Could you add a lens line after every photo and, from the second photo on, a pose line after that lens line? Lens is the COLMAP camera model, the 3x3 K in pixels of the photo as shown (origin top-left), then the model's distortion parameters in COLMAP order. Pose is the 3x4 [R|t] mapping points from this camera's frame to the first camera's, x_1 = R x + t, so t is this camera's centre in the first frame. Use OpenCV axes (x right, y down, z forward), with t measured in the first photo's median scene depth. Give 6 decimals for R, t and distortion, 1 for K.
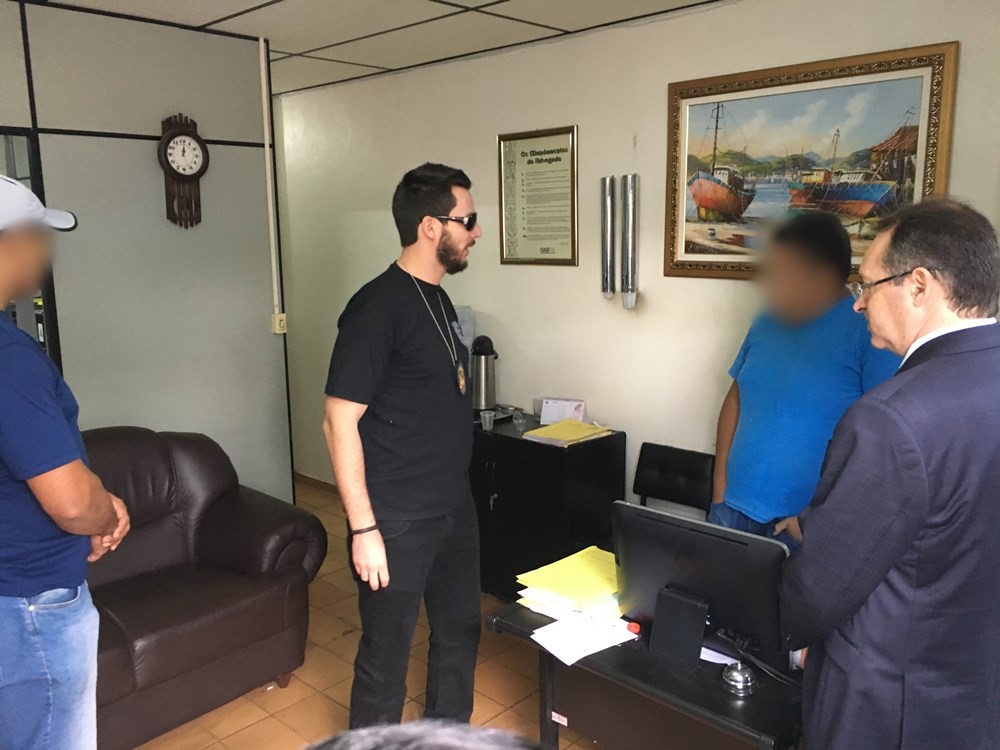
lens RADIAL K [[846.7, 0, 501.6], [0, 846.7, 364.7], [0, 0, 1]] dist [0.063755, -0.088392]
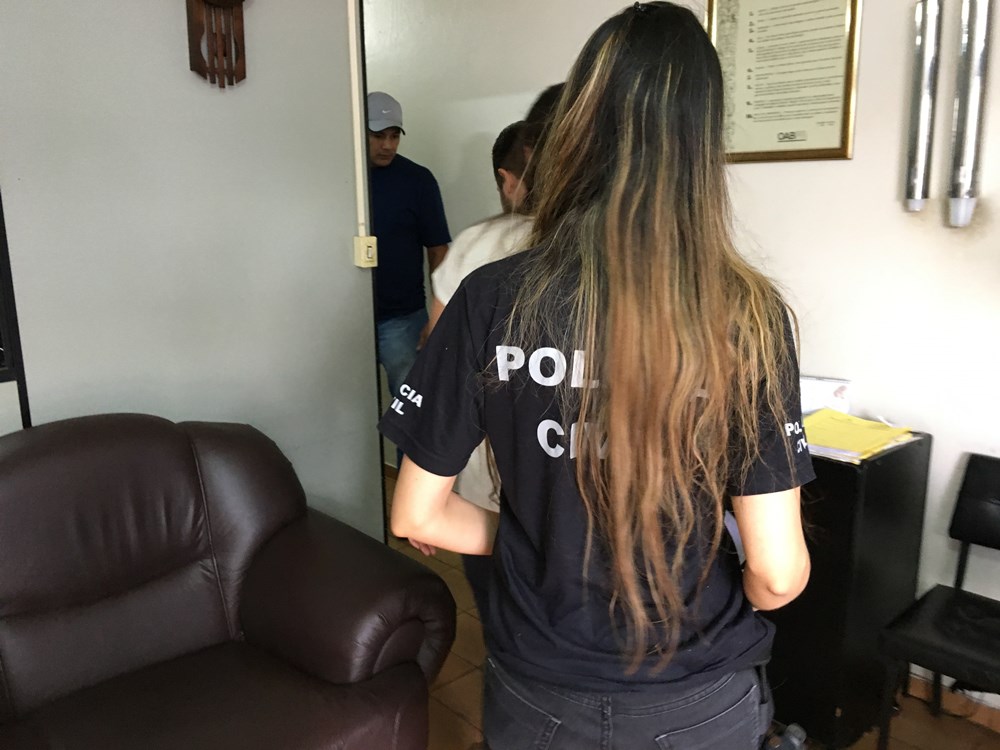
lens RADIAL K [[846.7, 0, 500.5], [0, 846.7, 382.8], [0, 0, 1]] dist [0.063755, -0.088392]
pose [[0.997692, 0.020799, -0.064640, -0.125087], [-0.016077, 0.997223, 0.072721, 0.003030], [0.065973, -0.071514, 0.995255, 0.384088]]
